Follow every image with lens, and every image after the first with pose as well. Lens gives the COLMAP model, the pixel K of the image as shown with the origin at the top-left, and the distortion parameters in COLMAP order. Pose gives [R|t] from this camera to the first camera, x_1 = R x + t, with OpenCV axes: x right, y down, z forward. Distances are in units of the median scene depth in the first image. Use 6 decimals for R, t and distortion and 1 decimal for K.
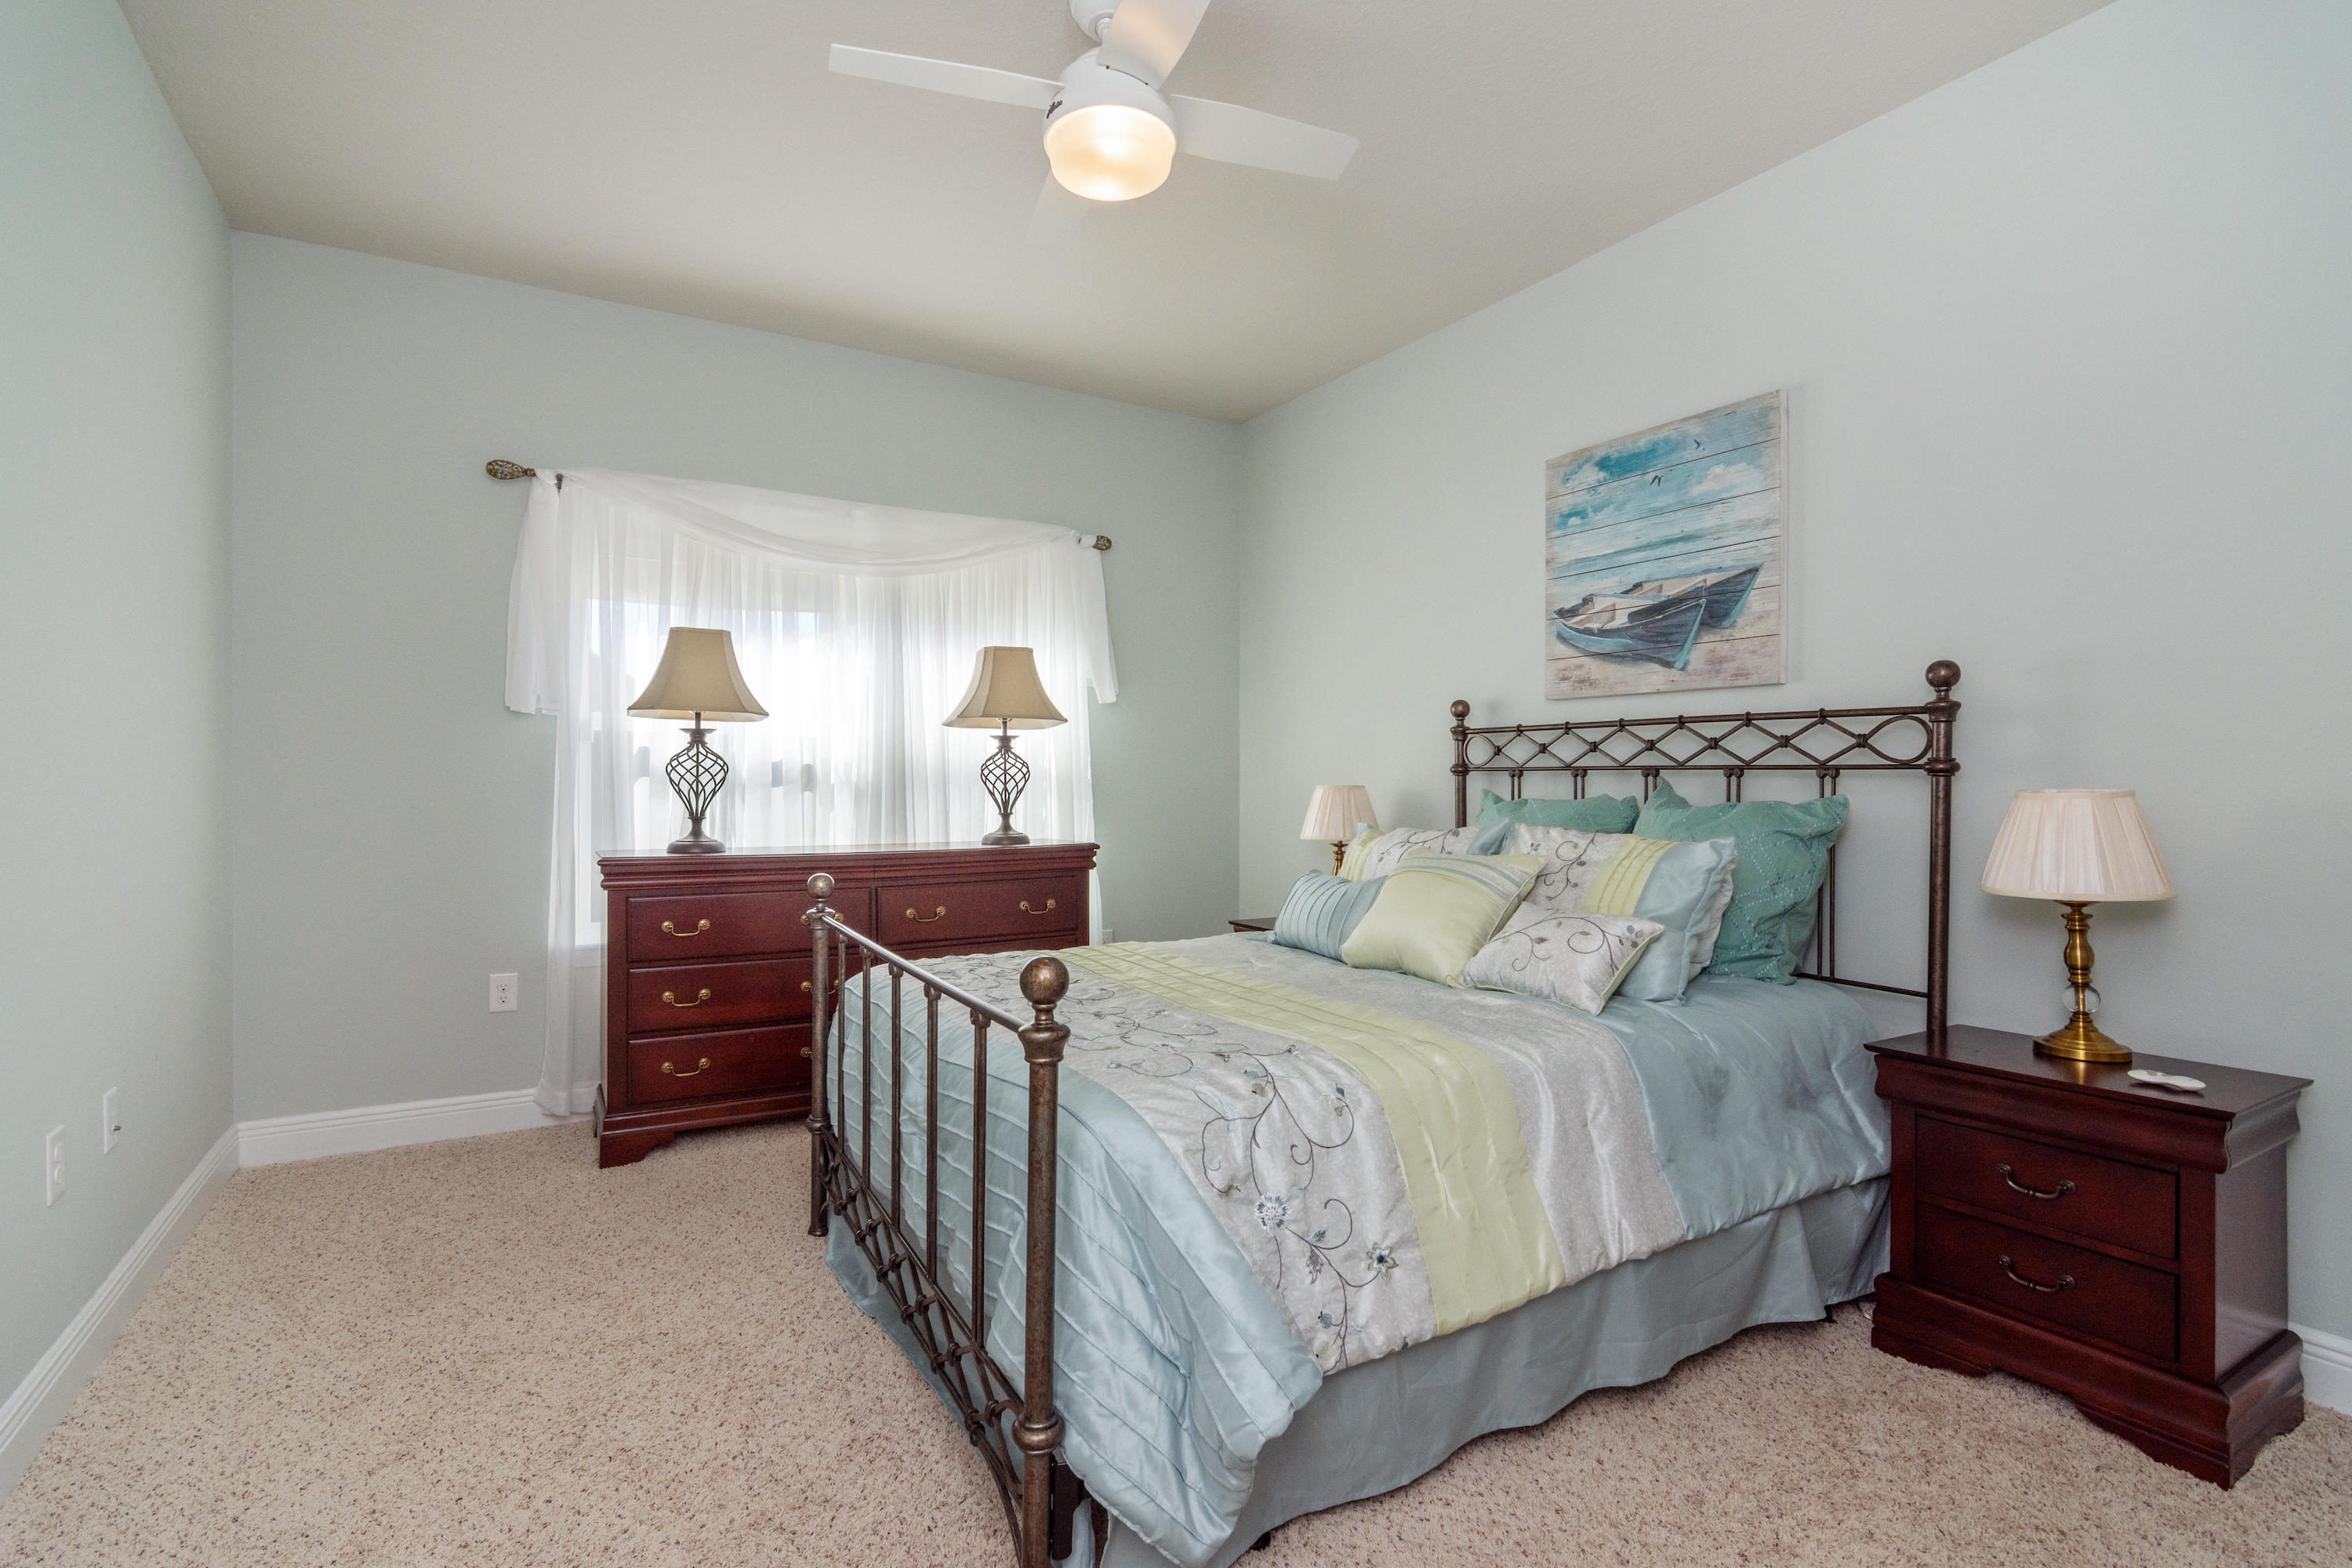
lens RADIAL K [[1148.2, 0, 1171.0], [0, 1148.2, 746.2], [0, 0, 1]] dist [0.001859, 0.000323]
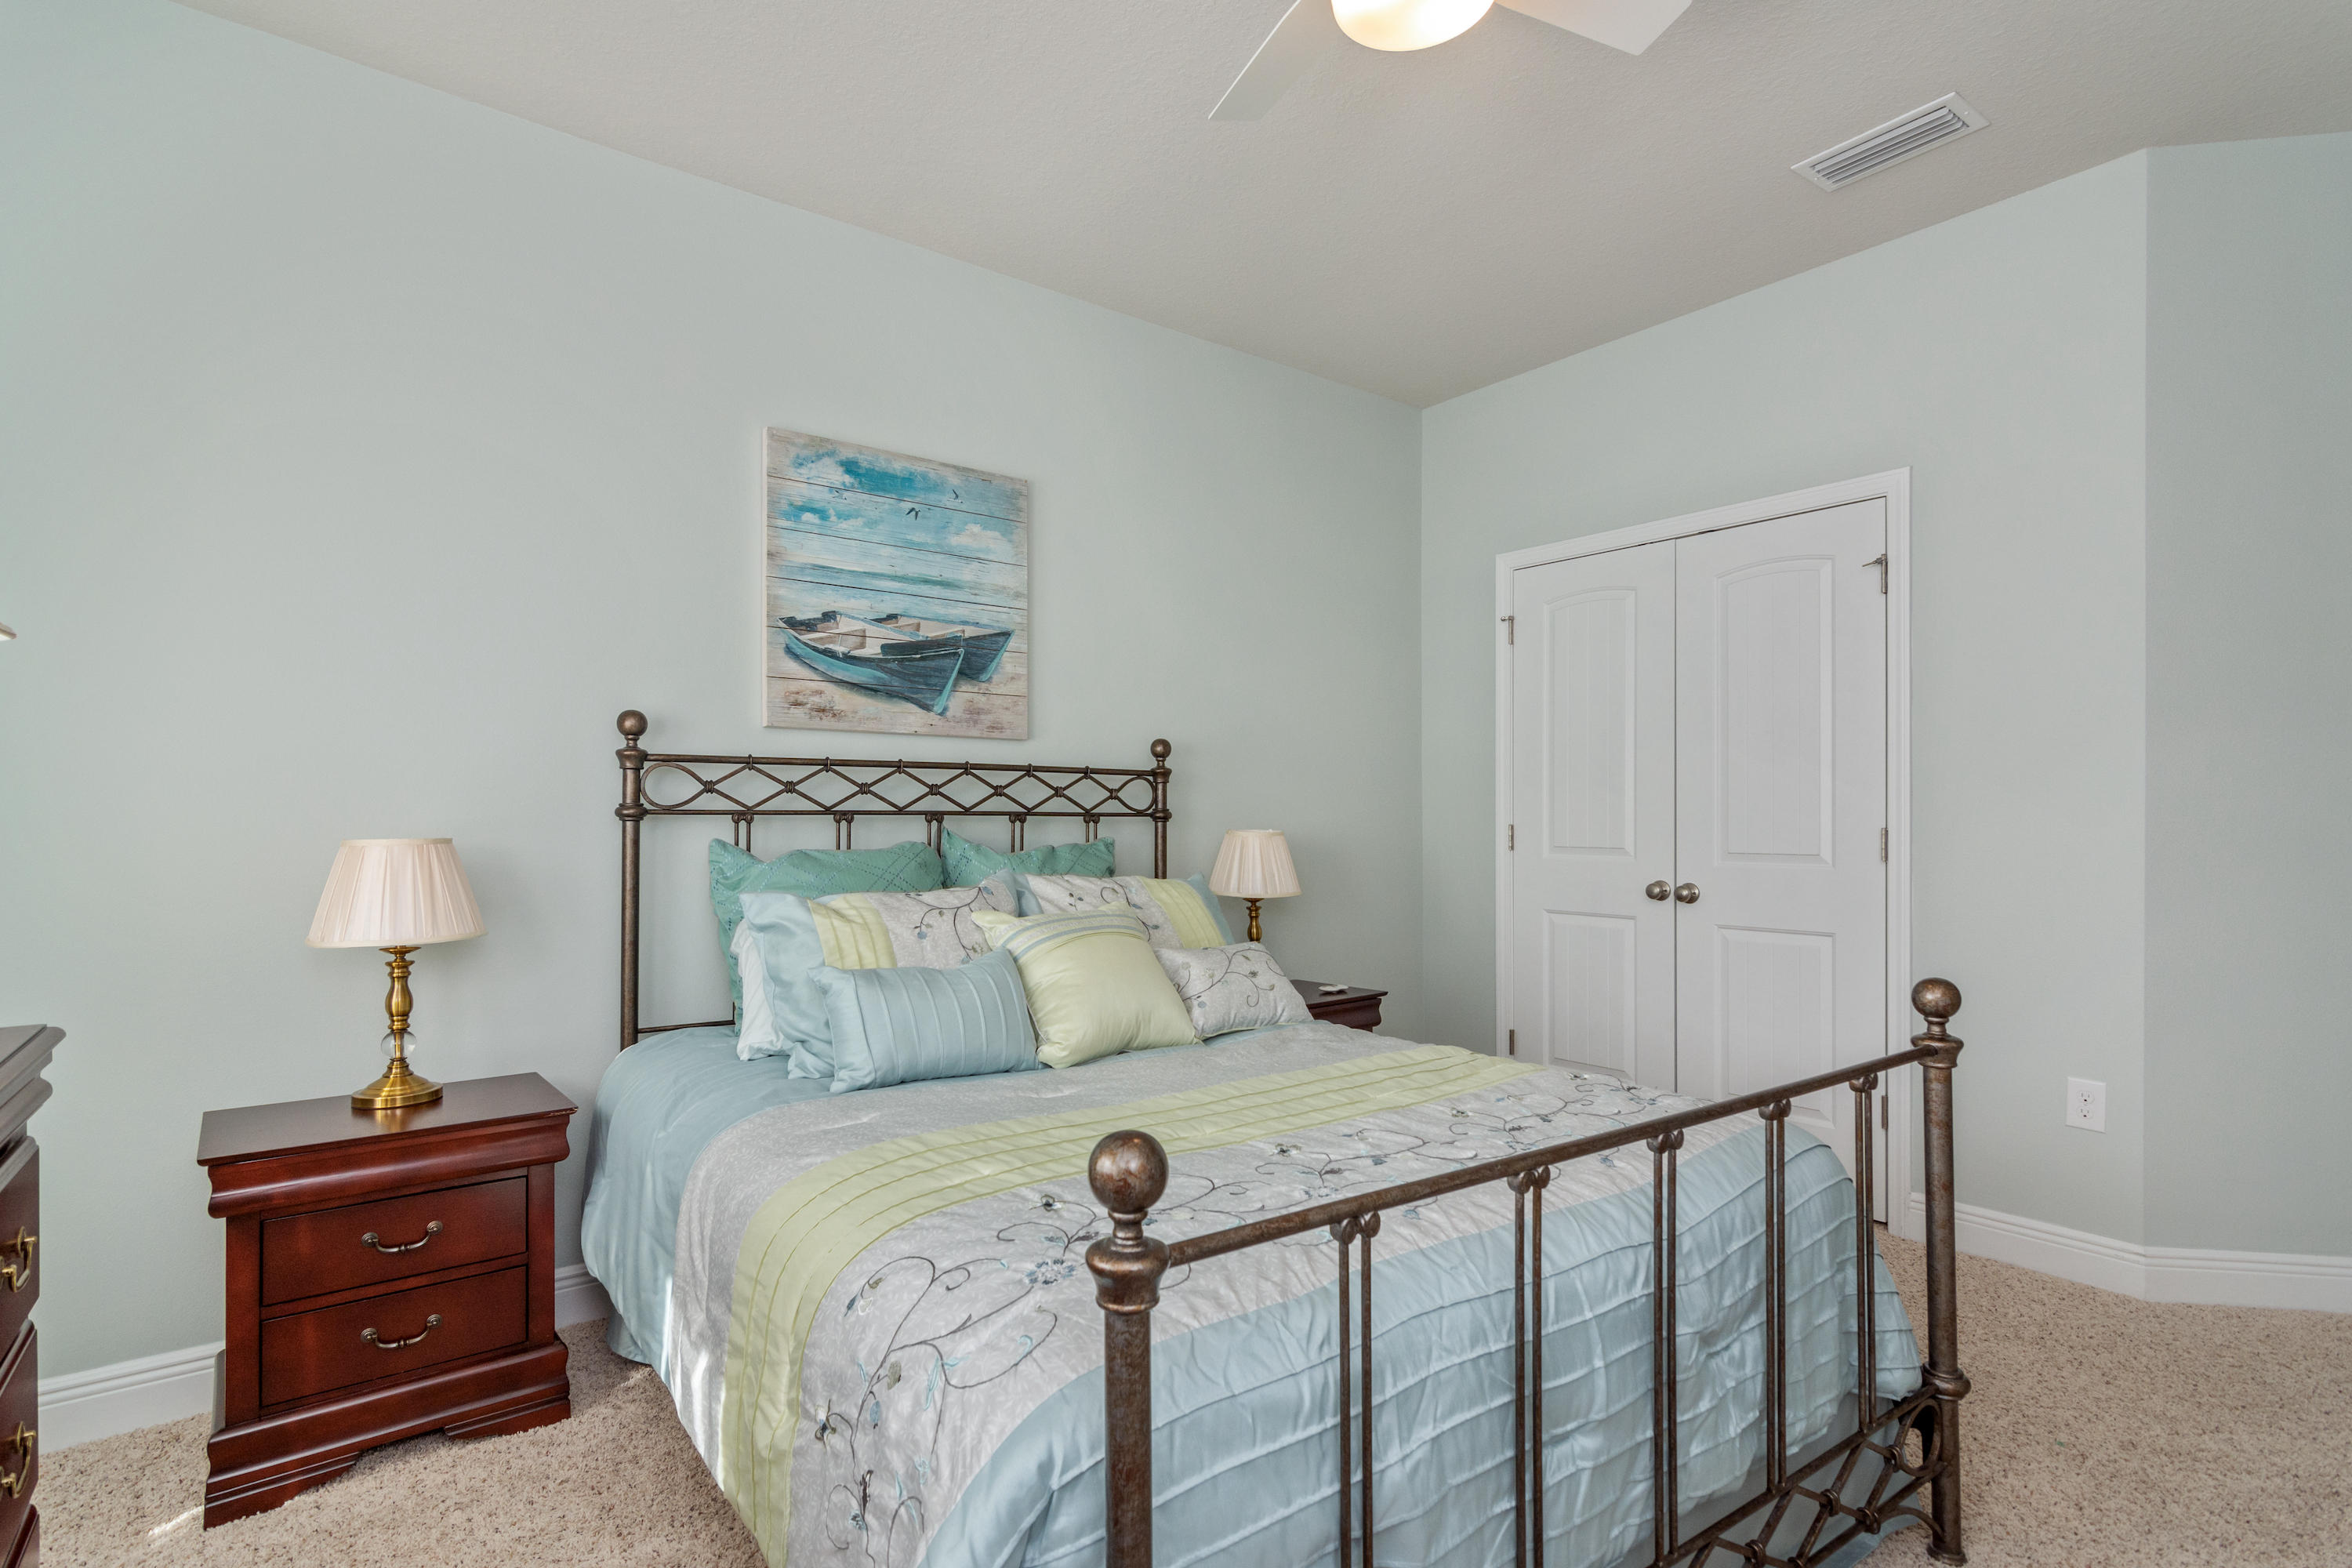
lens RADIAL K [[1137.9, 0, 1180.9], [0, 1137.9, 819.8], [0, 0, 1]] dist [-0.000924, 0.000362]
pose [[-0.127679, 0.003219, 0.991810, -0.544146], [-0.025082, 0.999664, -0.006474, 0.025031], [-0.991498, -0.025703, -0.127556, 0.889691]]
